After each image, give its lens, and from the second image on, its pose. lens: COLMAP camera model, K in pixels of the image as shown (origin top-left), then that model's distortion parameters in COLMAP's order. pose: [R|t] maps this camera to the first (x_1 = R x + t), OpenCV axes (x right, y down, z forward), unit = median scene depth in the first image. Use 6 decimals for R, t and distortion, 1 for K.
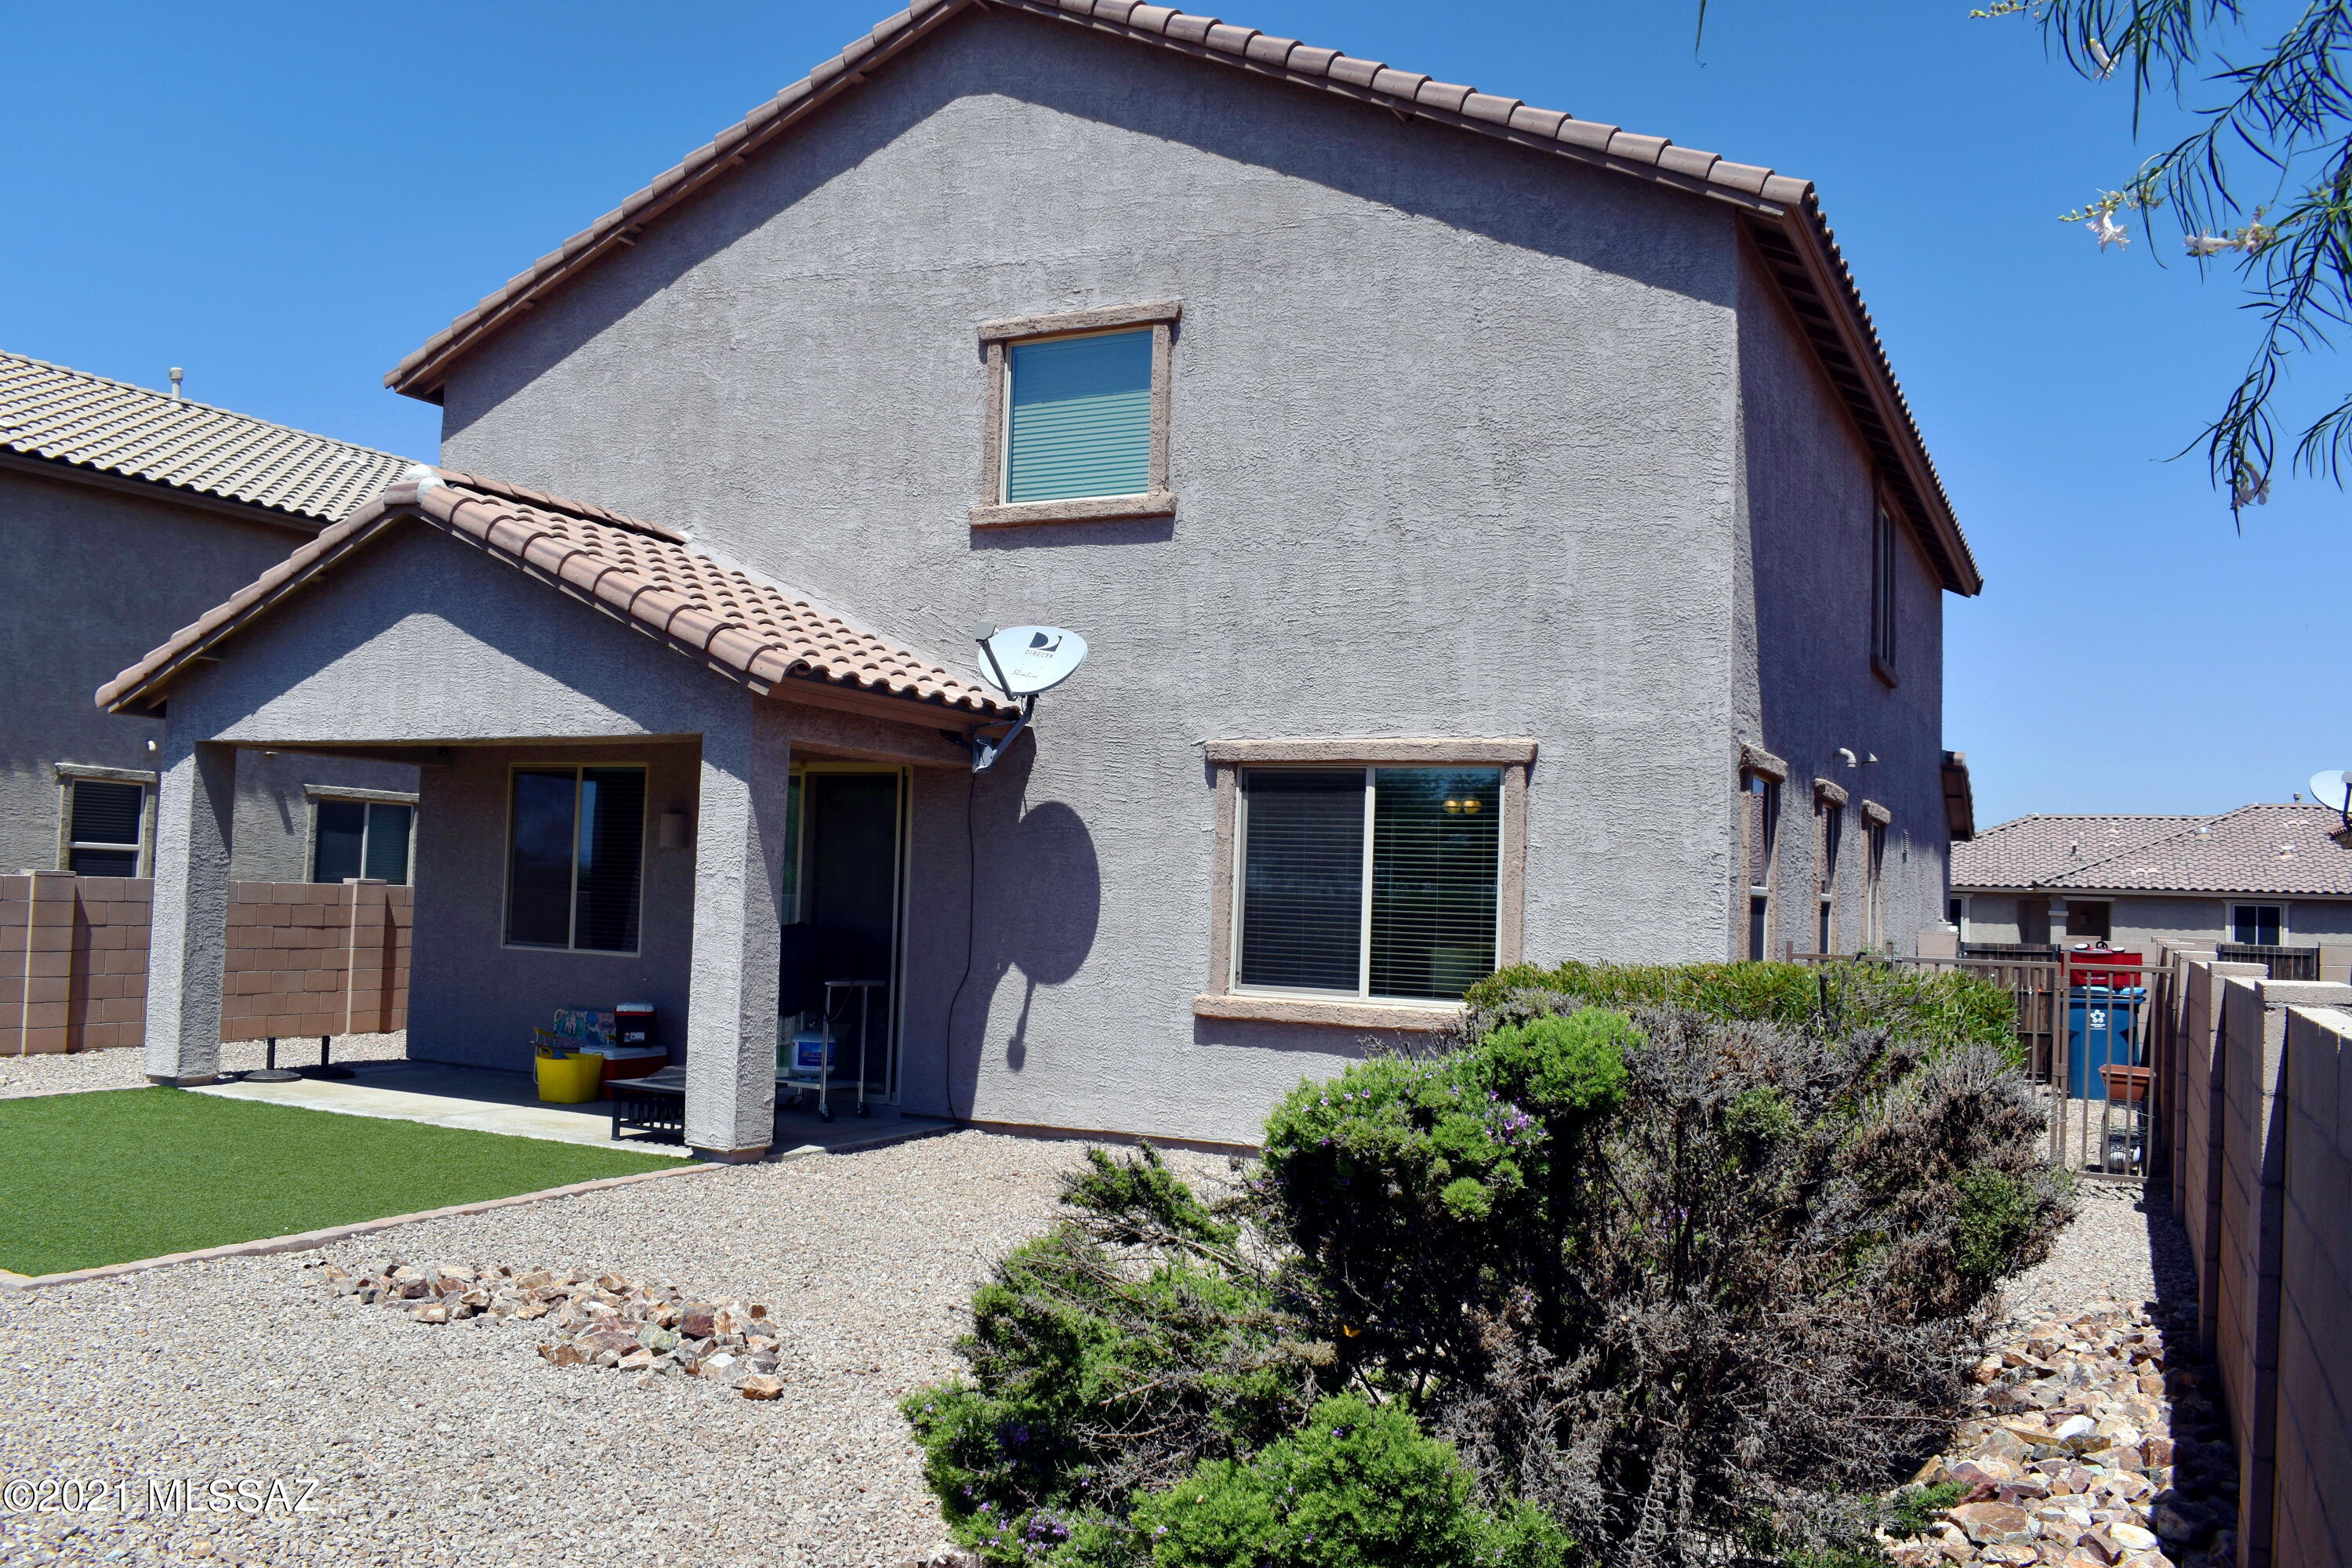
lens RADIAL K [[1827.9, 0, 1114.6], [0, 1827.9, 801.5], [0, 0, 1]] dist [-0.101382, 0.021556]
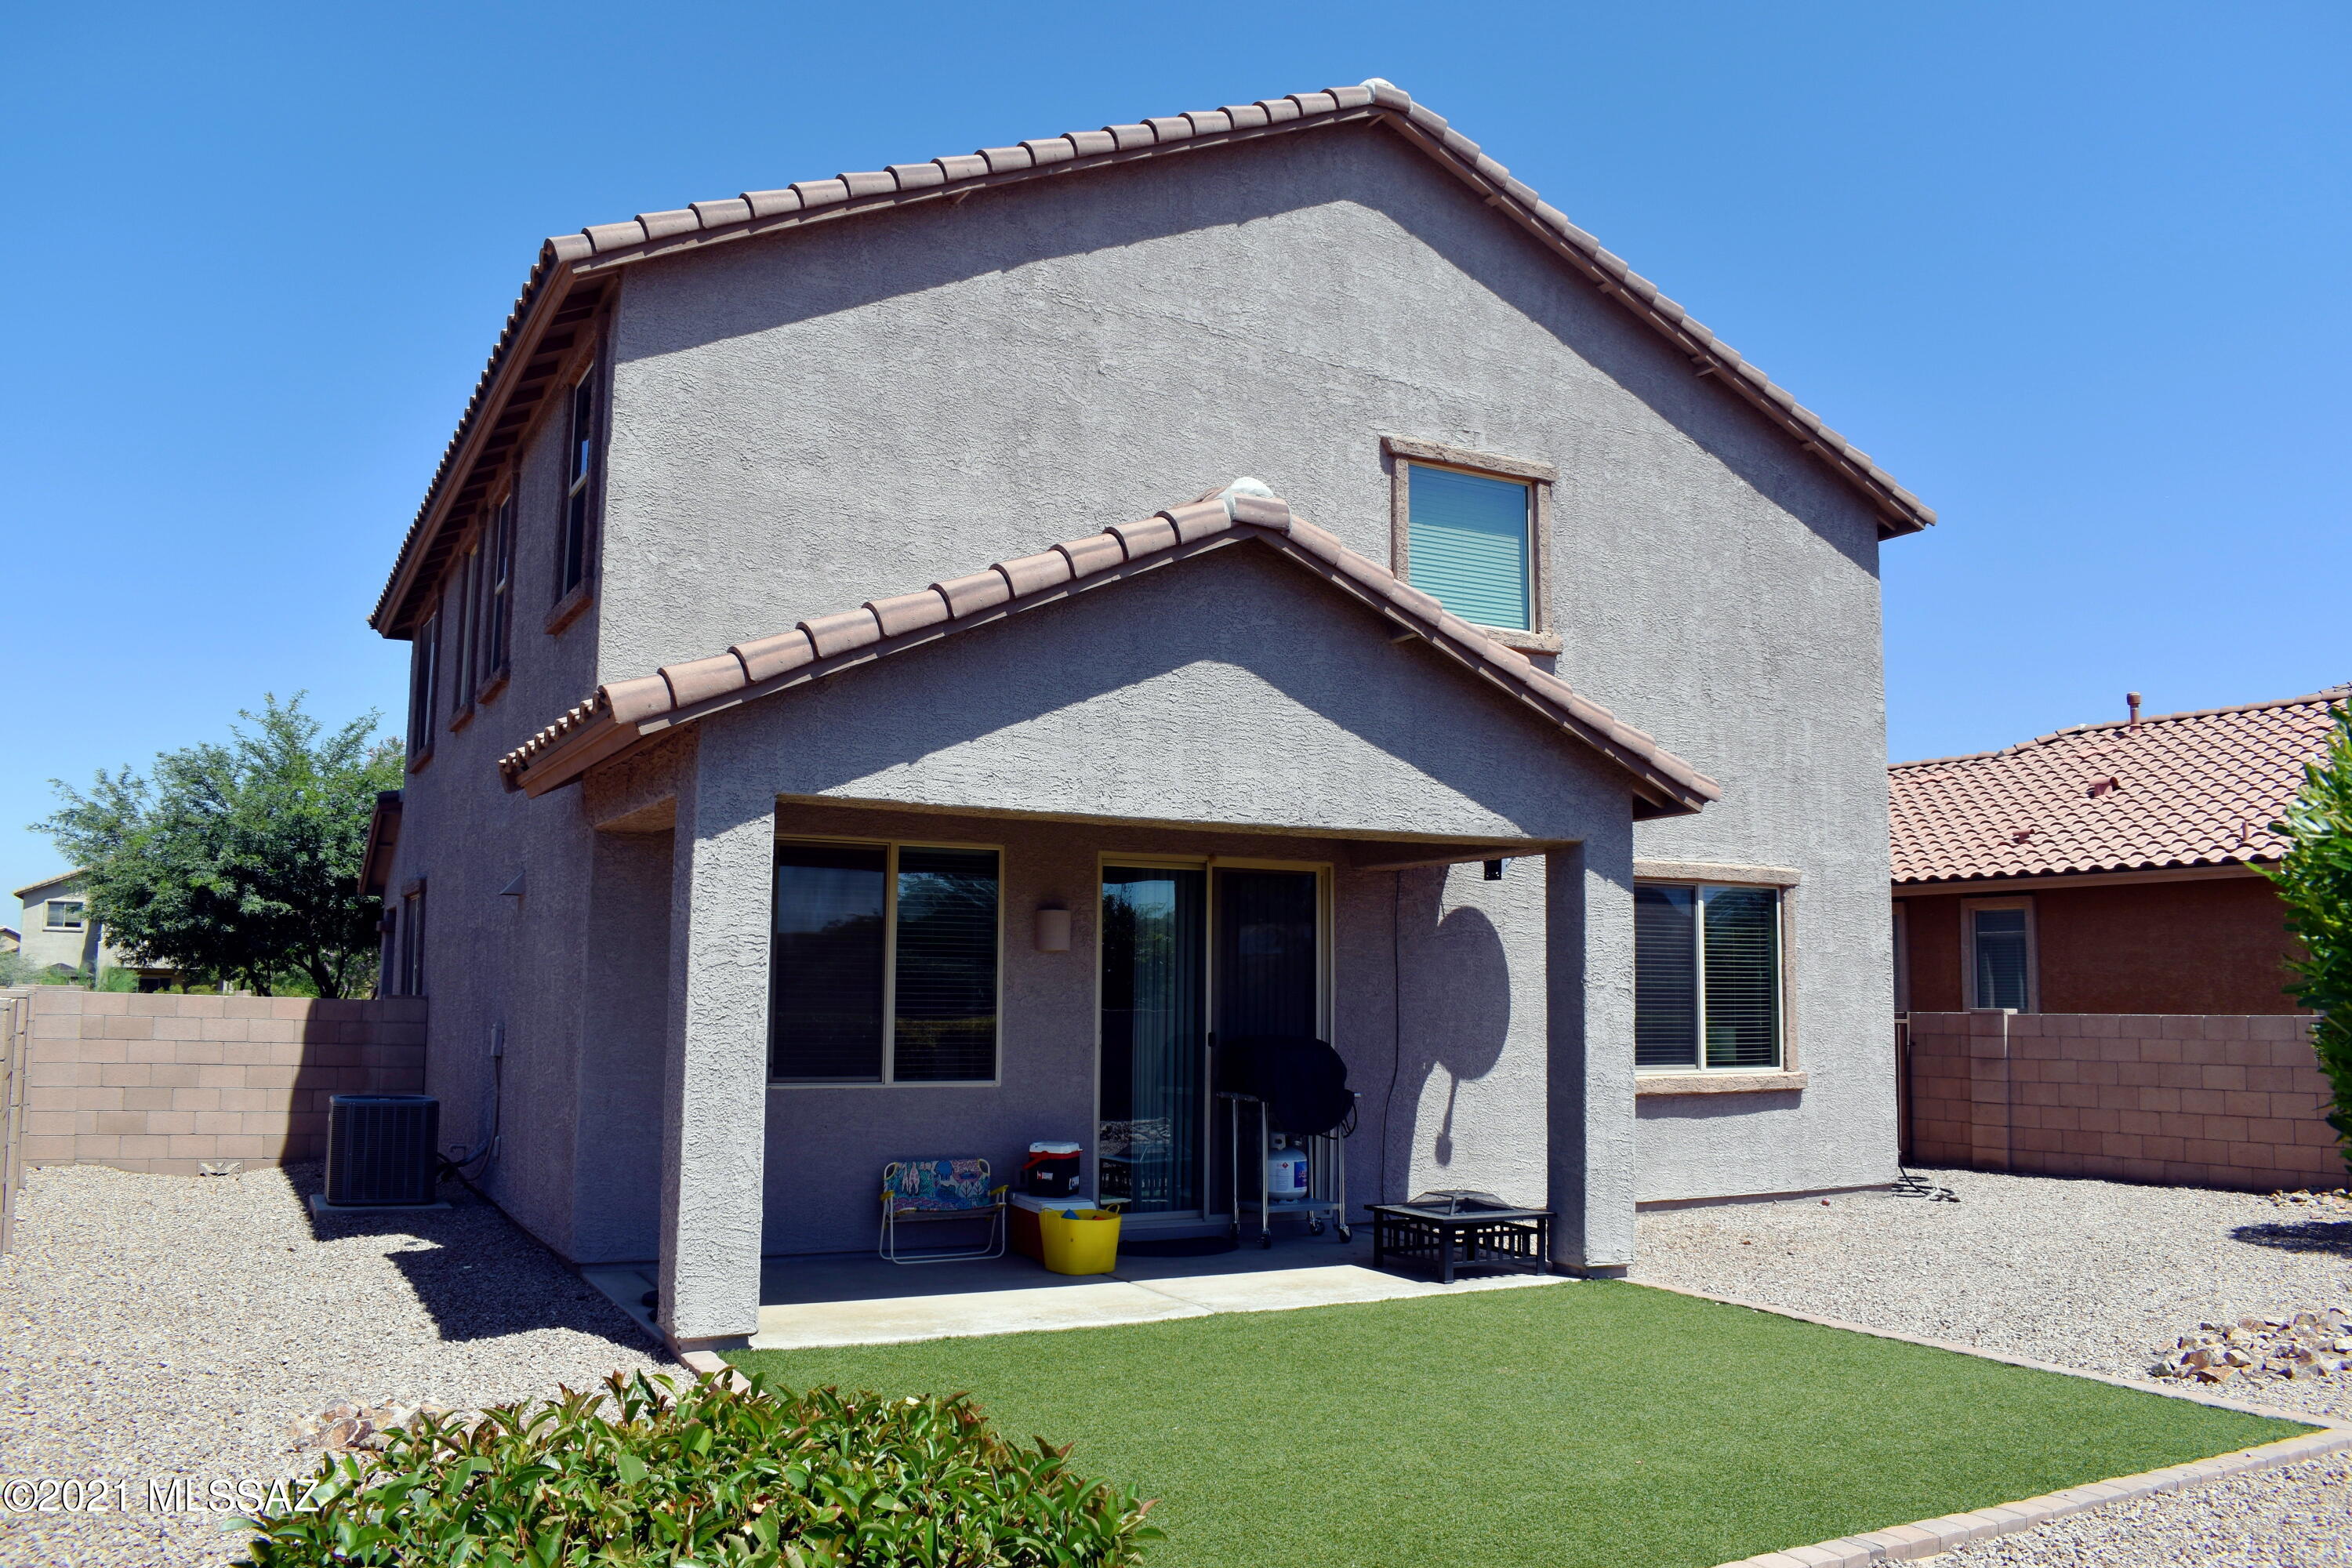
lens RADIAL K [[1827.9, 0, 1082.6], [0, 1827.9, 797.7], [0, 0, 1]] dist [-0.101382, 0.021556]
pose [[0.594399, 0.058616, 0.802031, -1.076182], [-0.029979, 0.998262, -0.050740, -0.002944], [-0.803611, 0.006116, 0.595123, 0.582760]]
